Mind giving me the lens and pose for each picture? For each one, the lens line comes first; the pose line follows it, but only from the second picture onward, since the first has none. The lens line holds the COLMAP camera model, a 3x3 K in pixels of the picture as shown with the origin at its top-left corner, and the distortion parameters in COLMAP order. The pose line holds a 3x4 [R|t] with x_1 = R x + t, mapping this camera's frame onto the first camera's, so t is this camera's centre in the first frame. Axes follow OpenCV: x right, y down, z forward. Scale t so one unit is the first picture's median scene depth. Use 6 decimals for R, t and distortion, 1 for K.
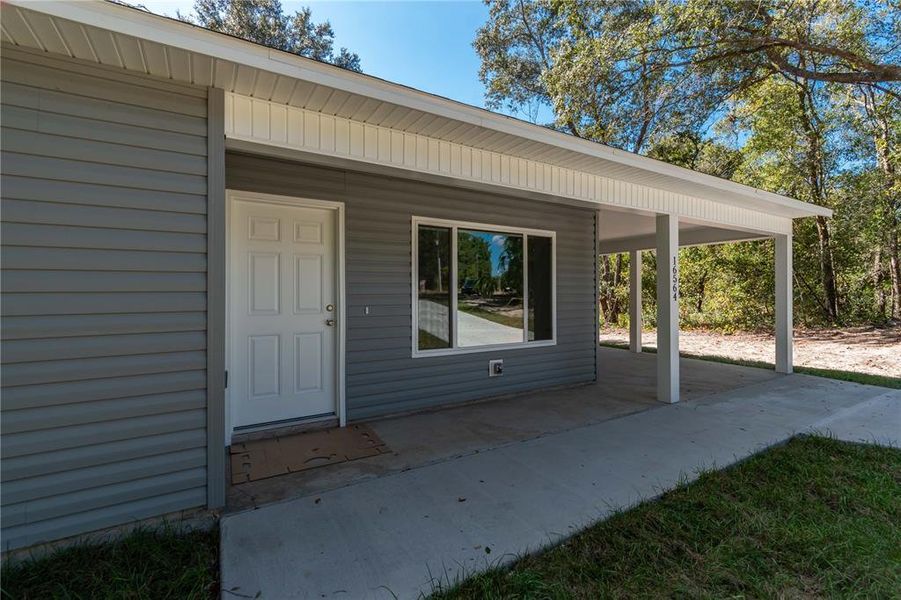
lens RADIAL K [[420.1, 0, 452.2], [0, 420.1, 286.8], [0, 0, 1]] dist [-0.000169, -0.000008]
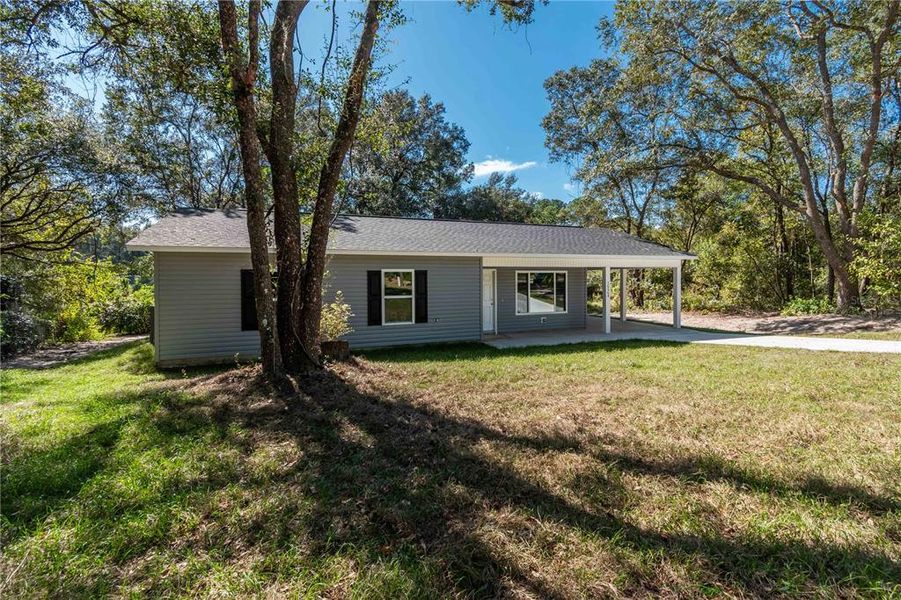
lens RADIAL K [[420.1, 0, 452.2], [0, 420.1, 286.8], [0, 0, 1]] dist [-0.000169, -0.000008]
pose [[0.985184, 0.001057, -0.171497, -0.022819], [0.005840, 0.999194, 0.039710, -0.173805], [0.171401, -0.040123, 0.984384, -2.203116]]
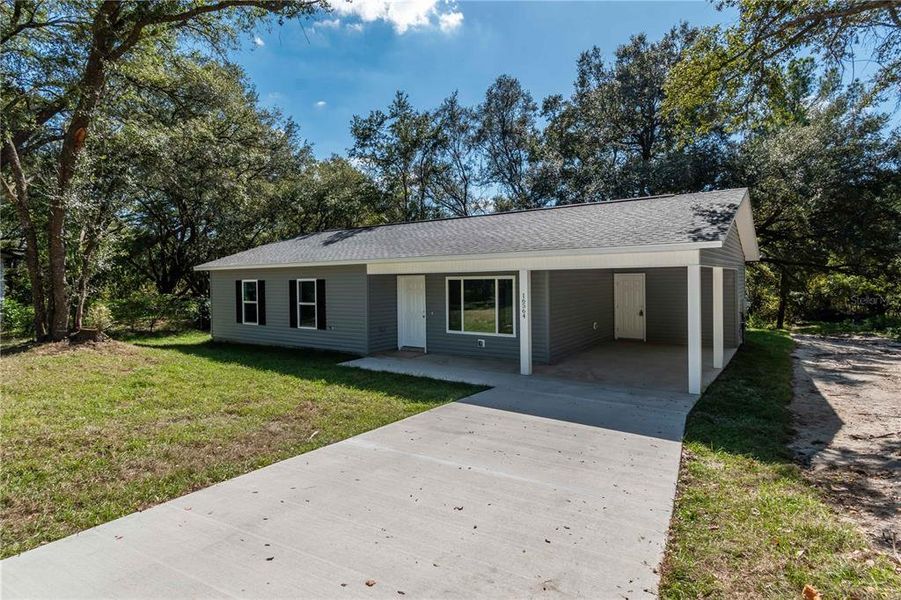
lens RADIAL K [[504.1, 0, 450.5], [0, 504.1, 284.5], [0, 0, 1]] dist [-0.000248, 0.000020]
pose [[0.409067, -0.005366, -0.912489, 2.713707], [0.020025, 0.999795, 0.003098, -0.132967], [0.912285, -0.019540, 0.409090, -0.231471]]
